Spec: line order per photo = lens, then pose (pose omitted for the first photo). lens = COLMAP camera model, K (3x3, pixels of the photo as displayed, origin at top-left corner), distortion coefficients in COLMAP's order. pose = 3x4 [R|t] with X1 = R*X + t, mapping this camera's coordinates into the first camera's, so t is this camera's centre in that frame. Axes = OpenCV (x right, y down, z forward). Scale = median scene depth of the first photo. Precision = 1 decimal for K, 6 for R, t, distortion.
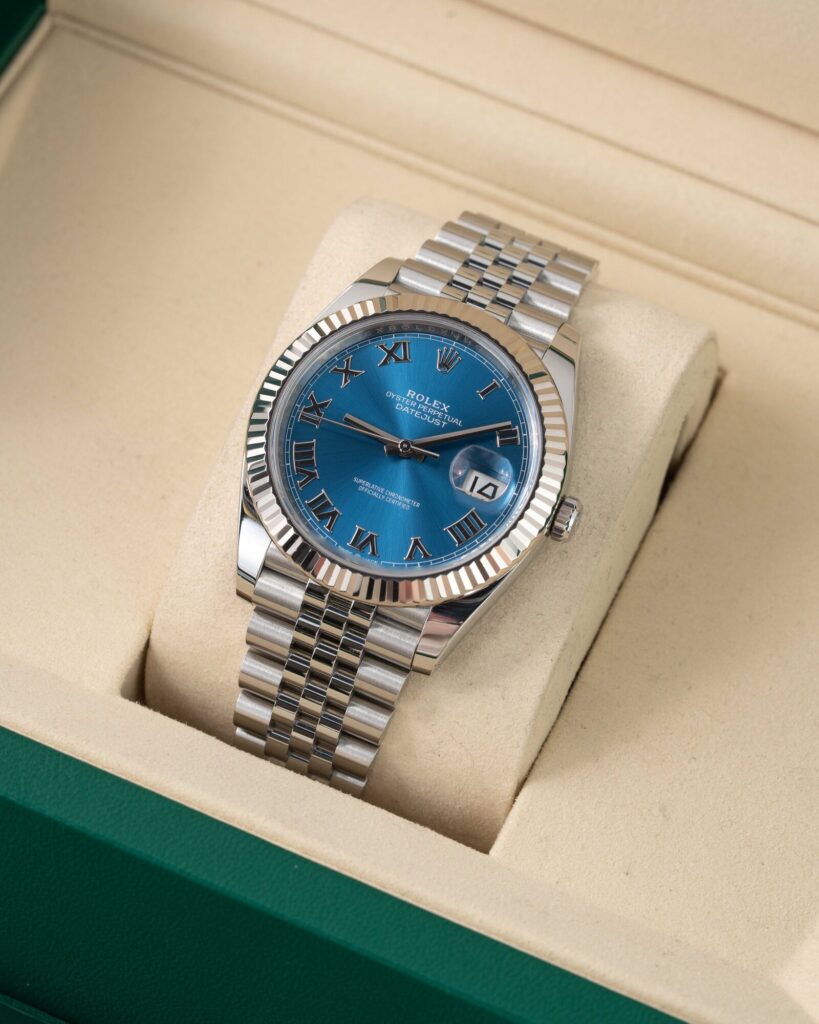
lens RADIAL K [[3823.7, 0, 409.5], [0, 3823.7, 512.0], [0, 0, 1]] dist [-0.193785, 1.679014]
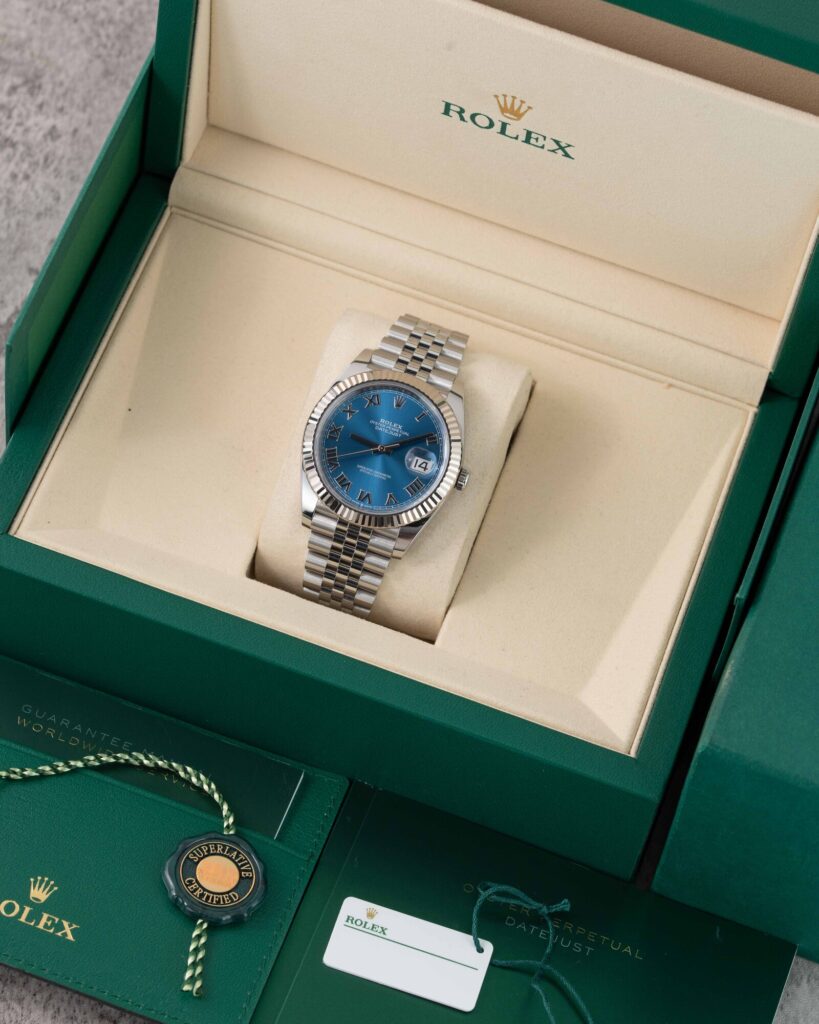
lens RADIAL K [[3823.7, 0, 409.5], [0, 3823.7, 512.0], [0, 0, 1]] dist [-0.193785, 1.679014]
pose [[0.996449, -0.065958, 0.052331, -0.093719], [0.058576, 0.989539, 0.131842, -0.247223], [-0.060480, -0.128309, 0.989888, -0.997137]]
